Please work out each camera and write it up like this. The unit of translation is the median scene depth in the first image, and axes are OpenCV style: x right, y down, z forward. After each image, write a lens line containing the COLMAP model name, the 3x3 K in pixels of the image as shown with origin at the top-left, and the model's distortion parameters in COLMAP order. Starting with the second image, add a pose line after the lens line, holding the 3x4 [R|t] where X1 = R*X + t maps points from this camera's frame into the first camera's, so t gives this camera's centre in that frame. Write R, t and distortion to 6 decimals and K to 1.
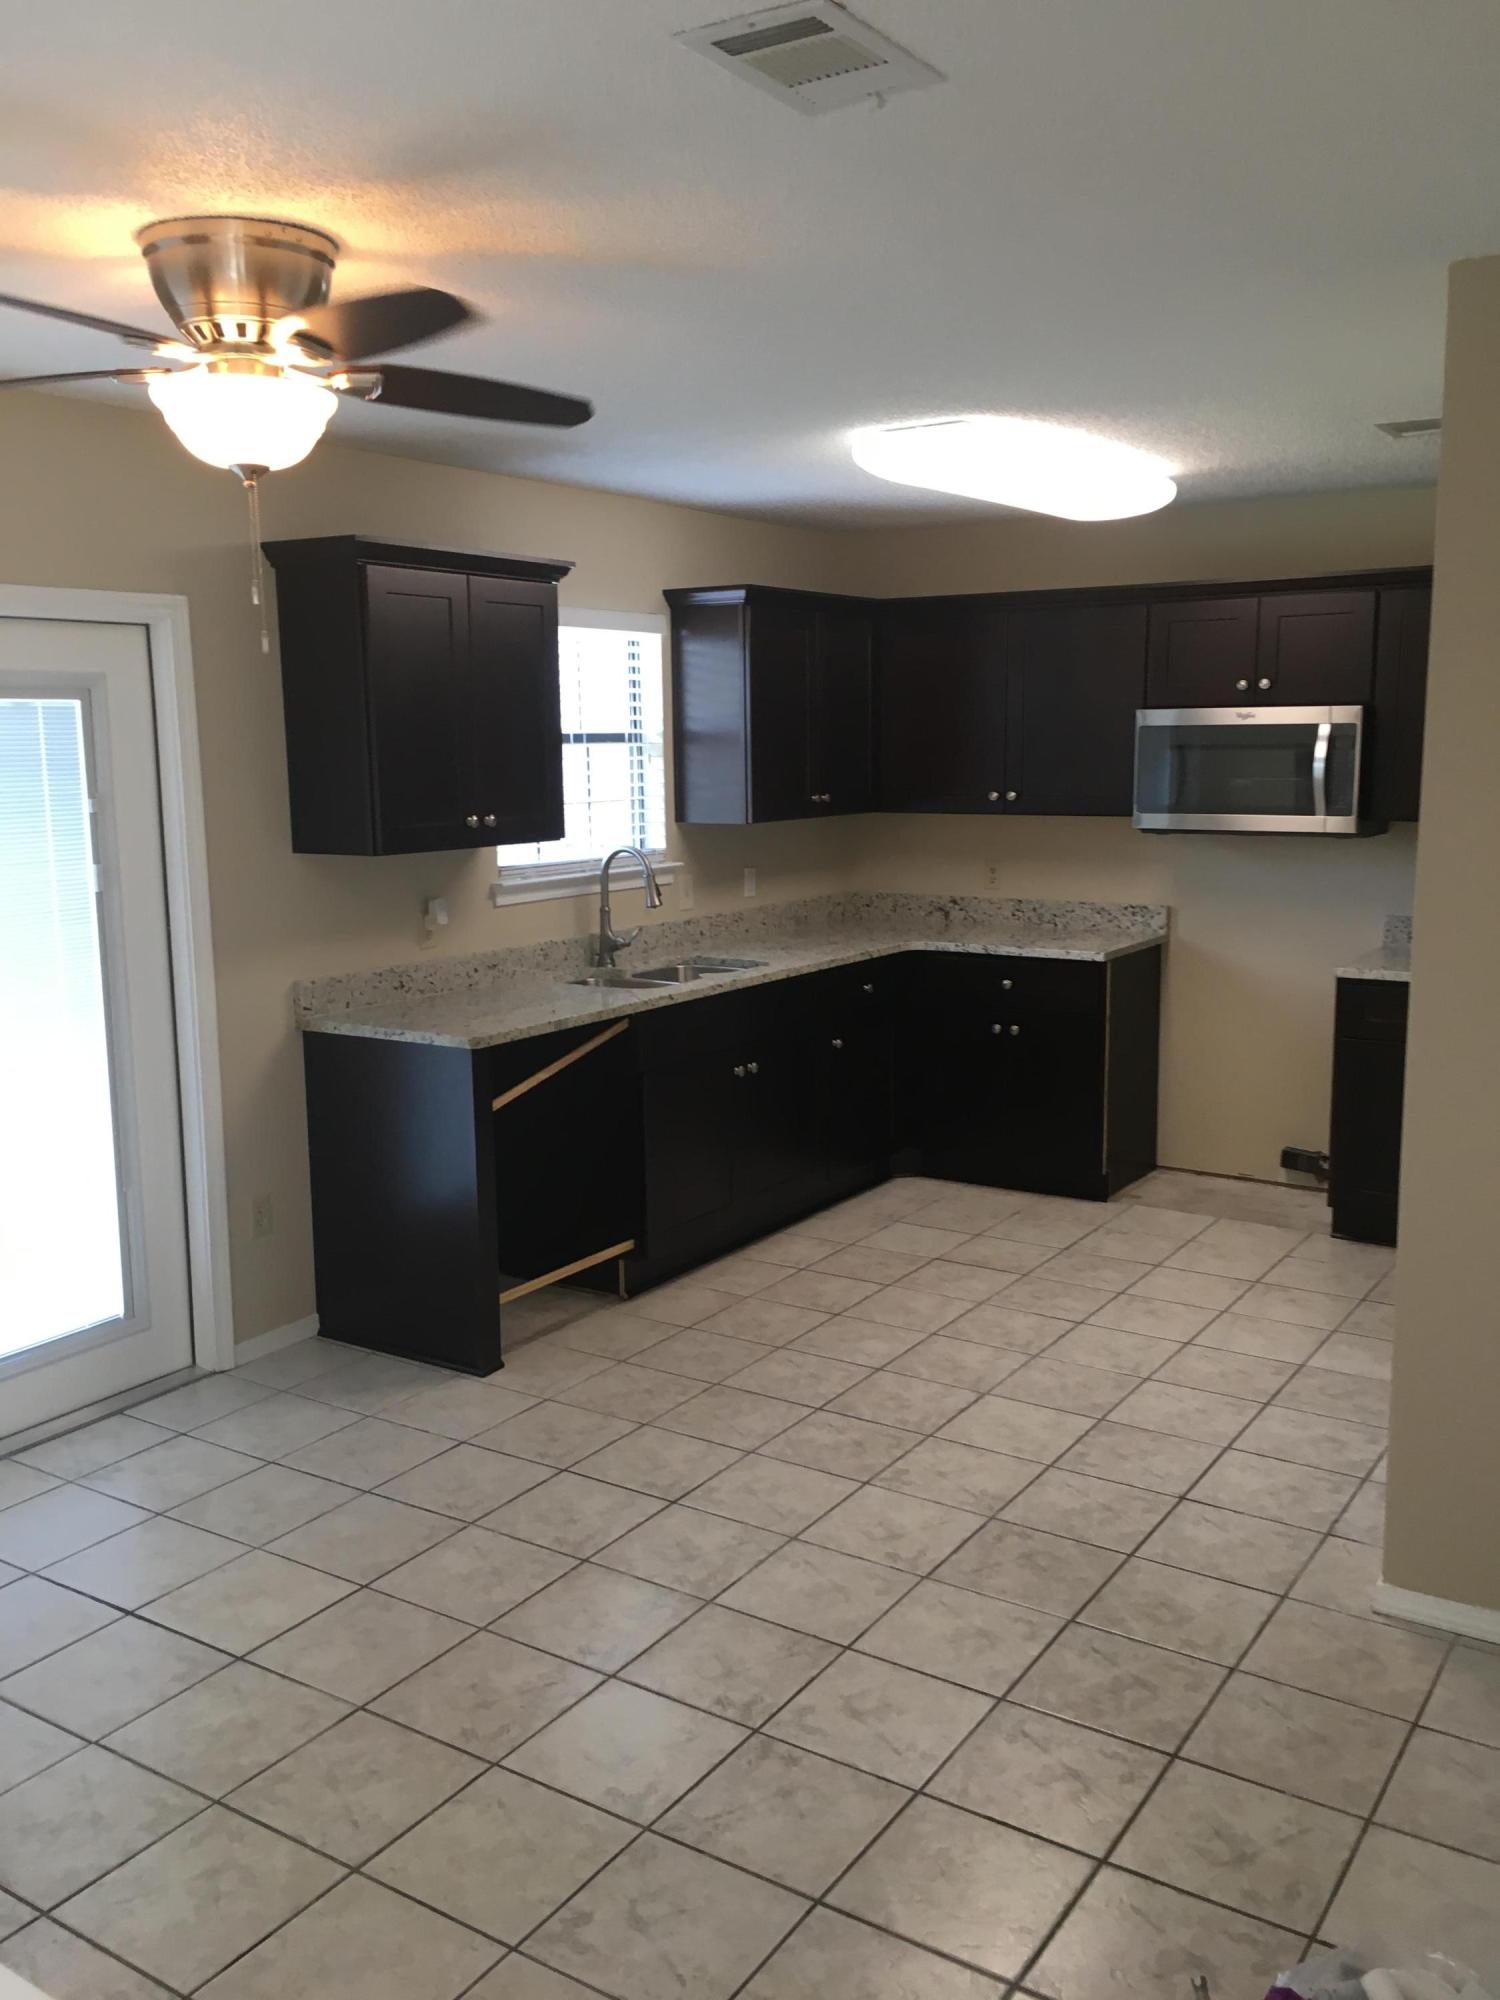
lens RADIAL K [[1708.0, 0, 755.6], [0, 1708.0, 998.9], [0, 0, 1]] dist [0.091394, -0.128369]
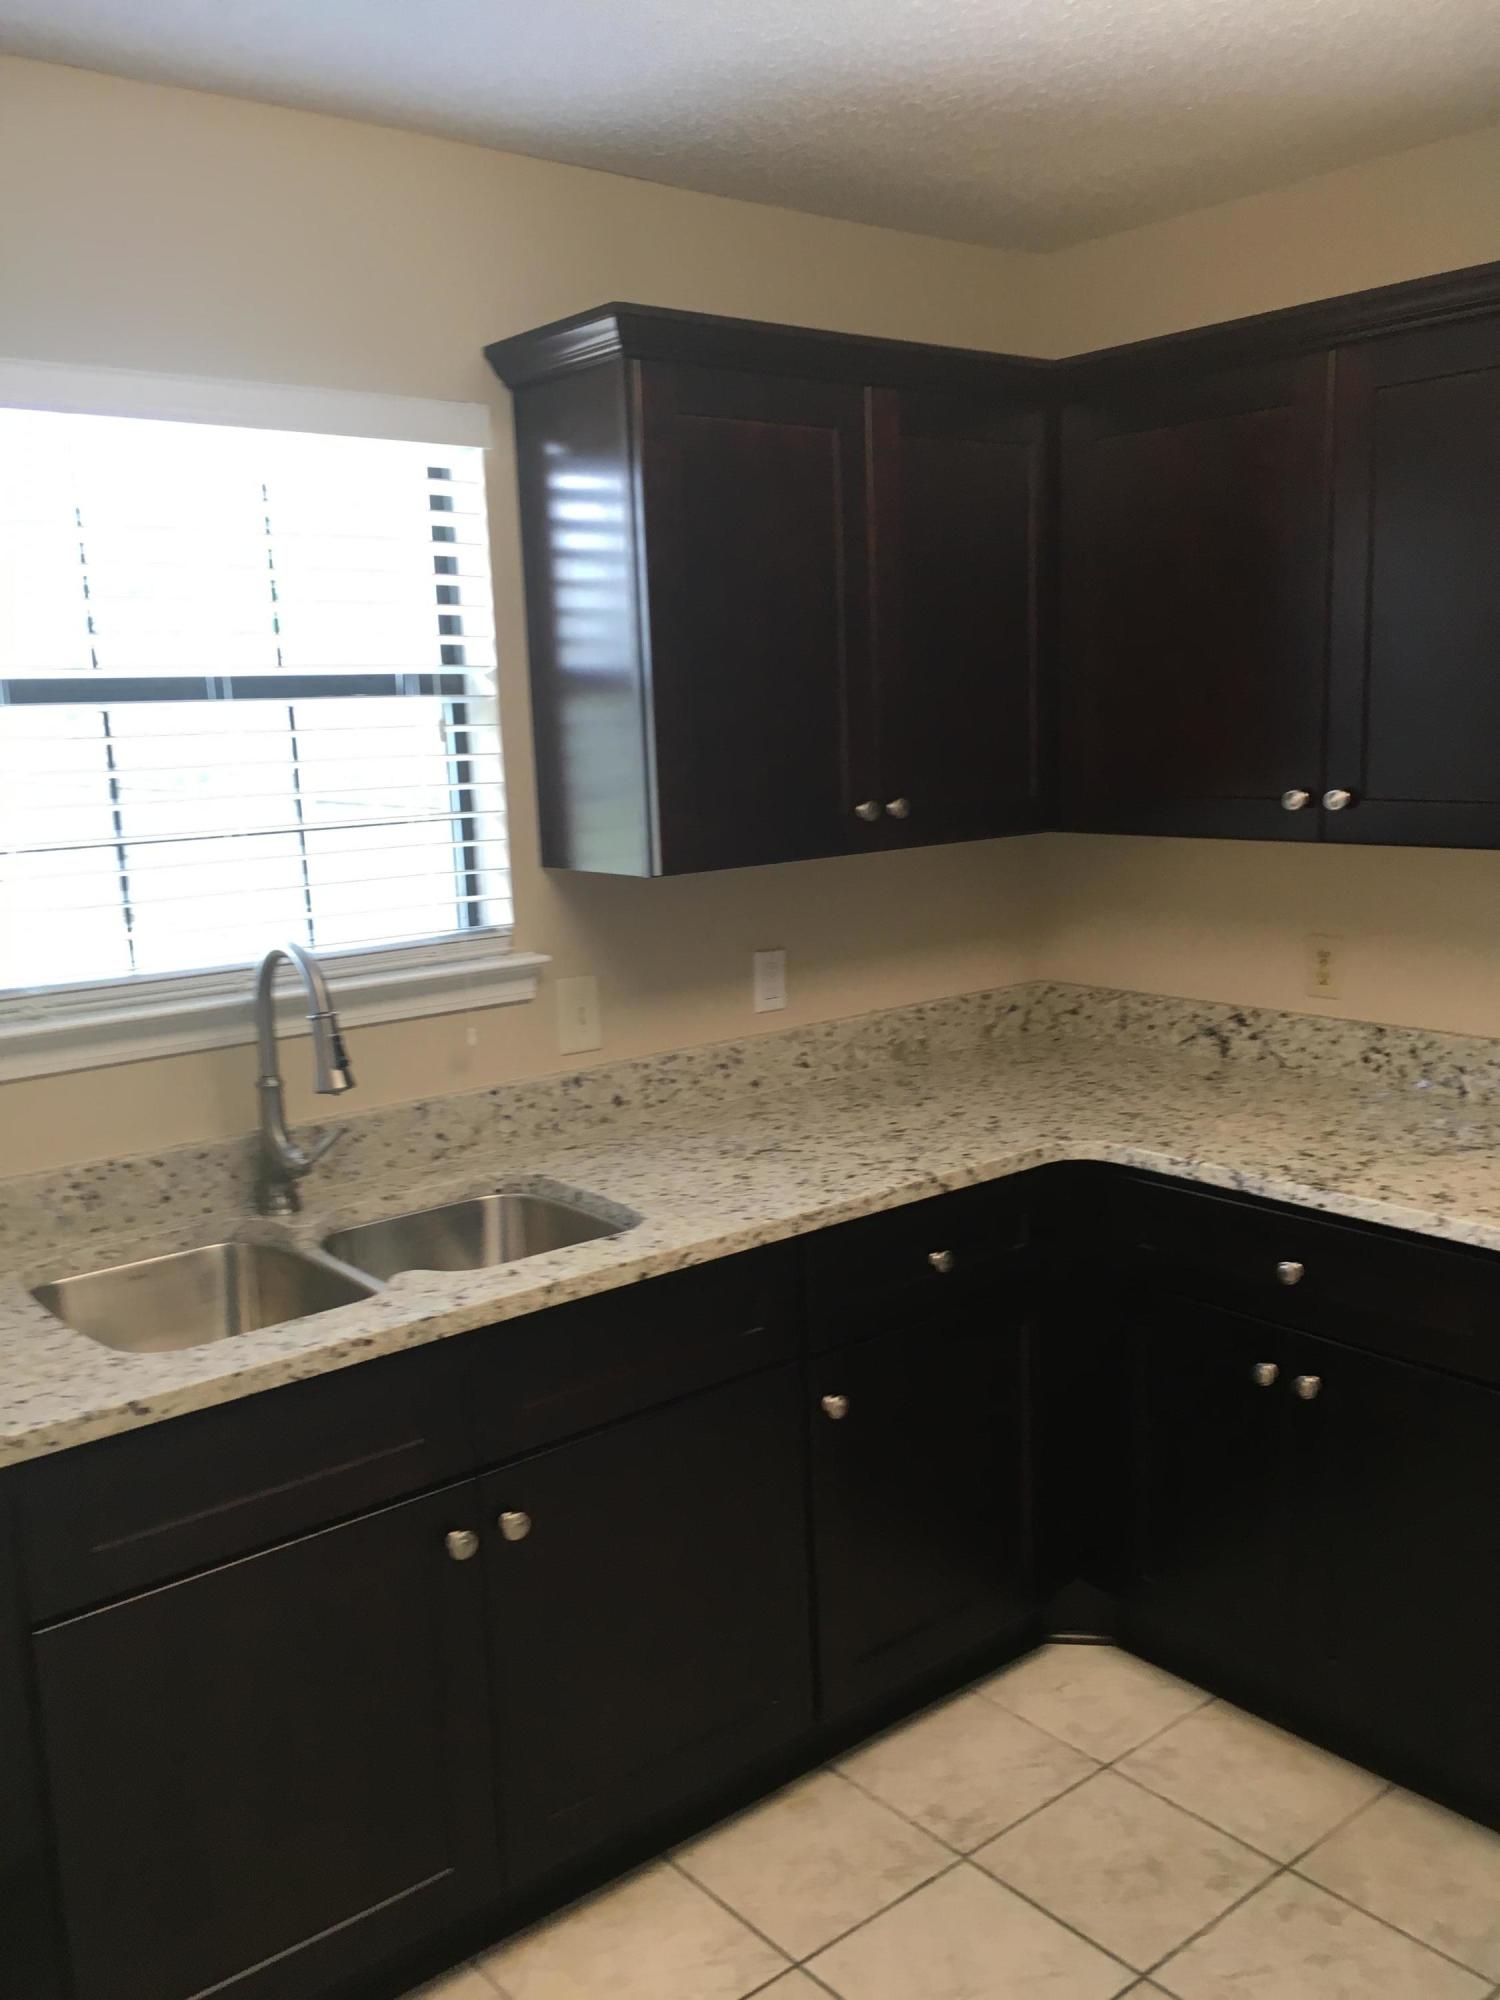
lens RADIAL K [[1708.0, 0, 755.6], [0, 1708.0, 998.9], [0, 0, 1]] dist [0.091394, -0.128369]
pose [[0.952995, 0.028395, -0.301653, 0.171873], [-0.020957, 0.999392, 0.027866, -0.094713], [0.302261, -0.020235, 0.953011, 0.667492]]
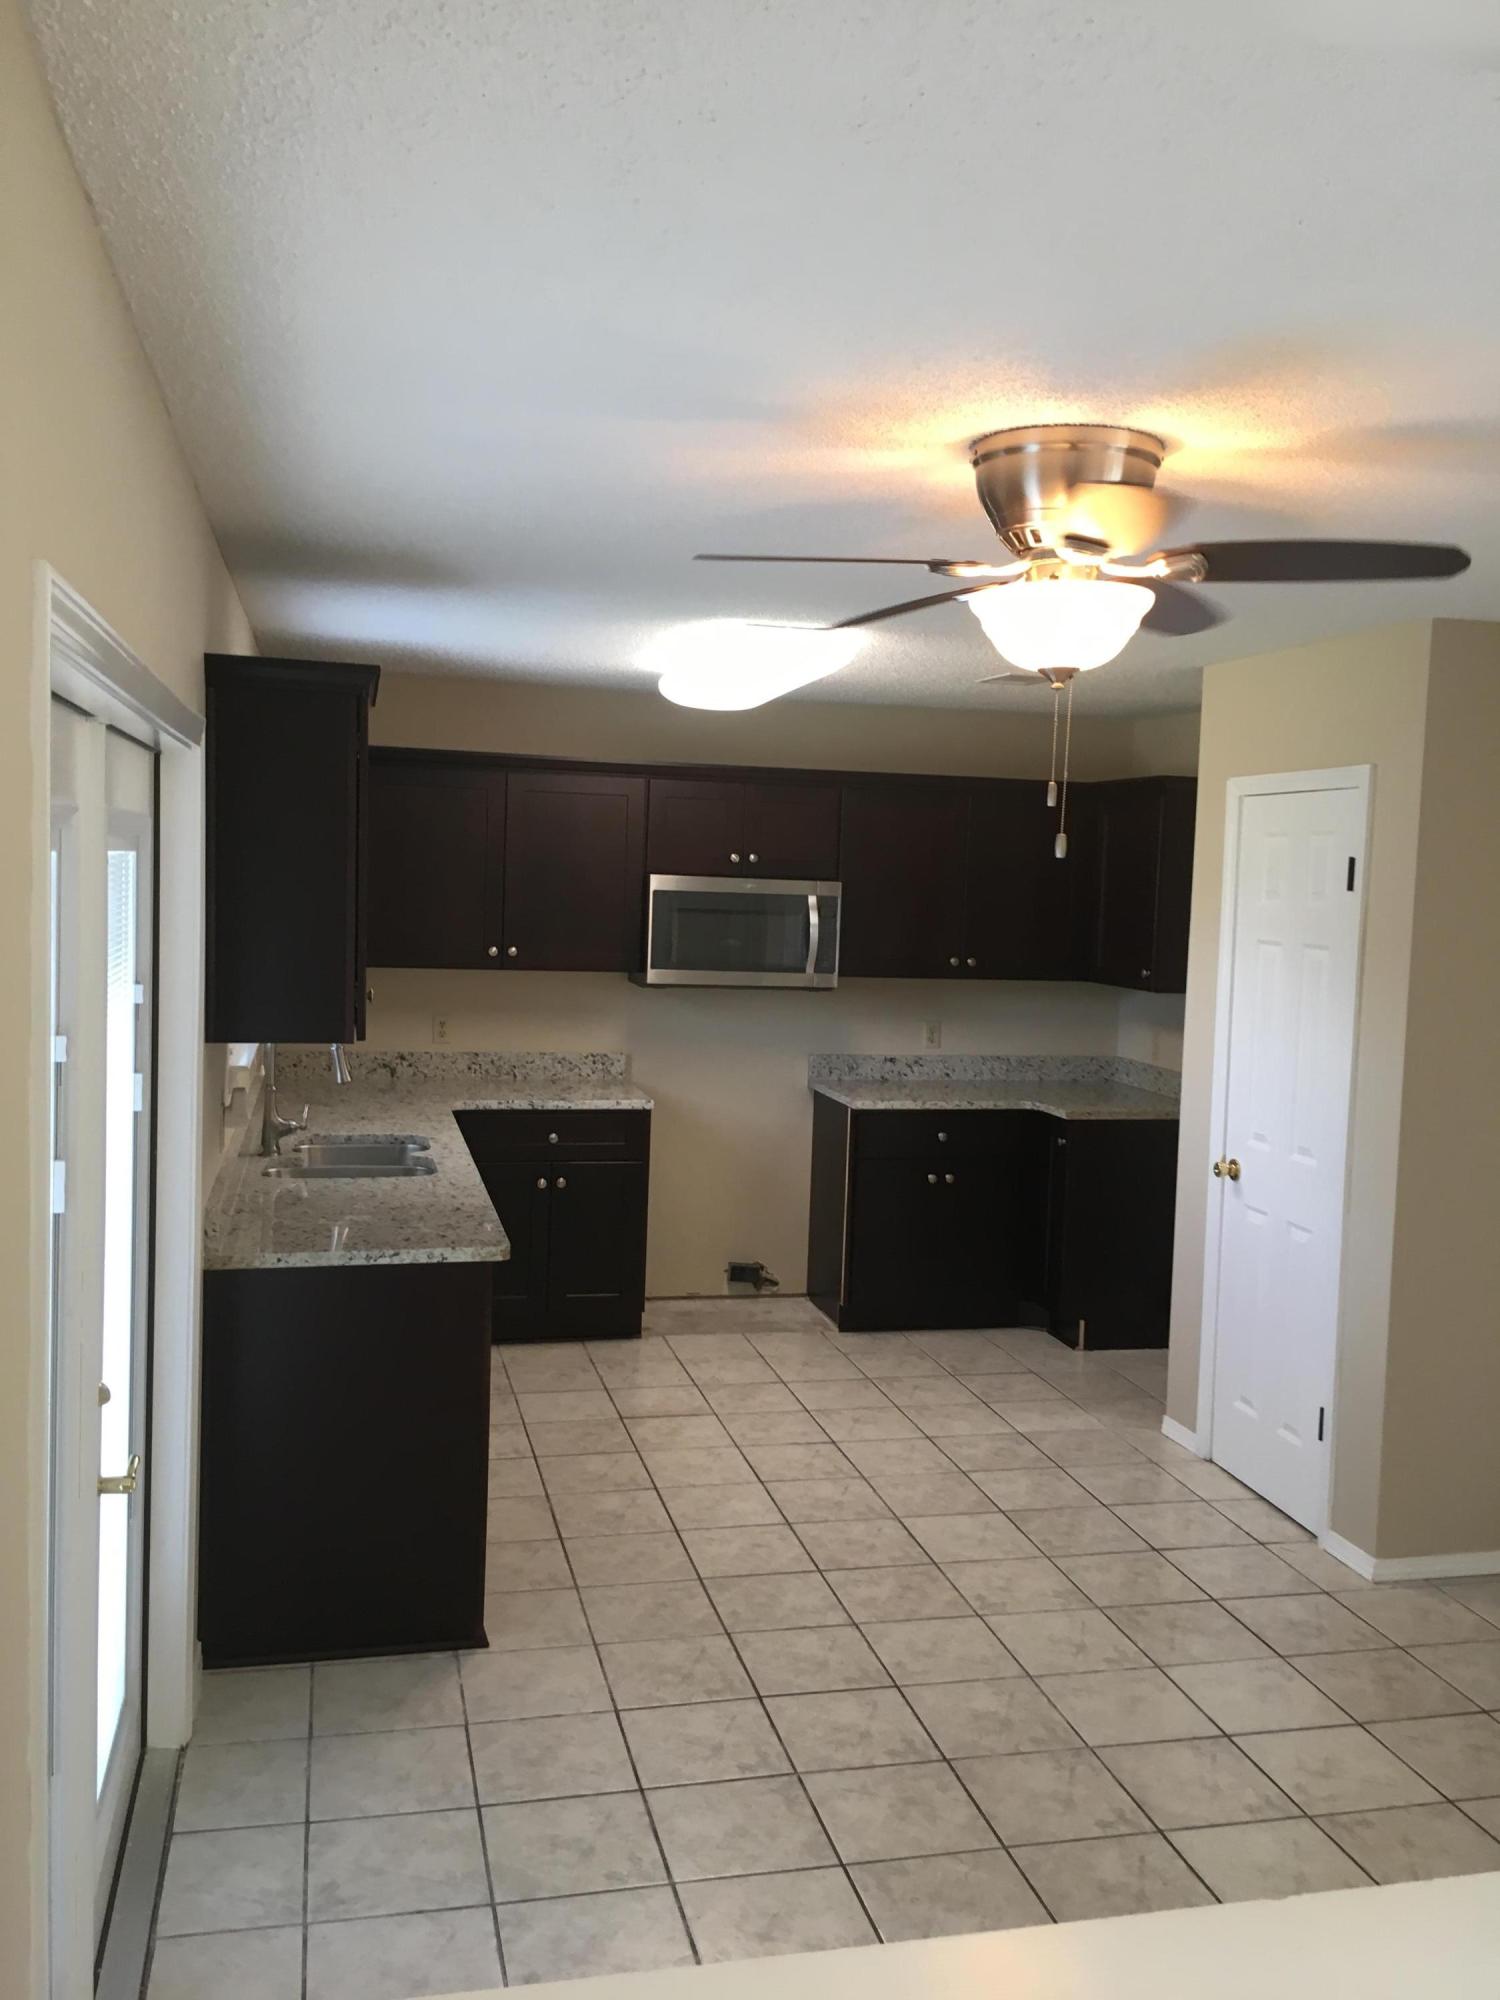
lens RADIAL K [[1703.9, 0, 757.6], [0, 1703.9, 997.3], [0, 0, 1]] dist [0.078944, -0.114395]
pose [[0.682473, -0.020072, 0.730636, -0.589202], [0.070959, 0.996720, -0.038900, -0.050704], [-0.727459, 0.078393, 0.681659, 0.251739]]
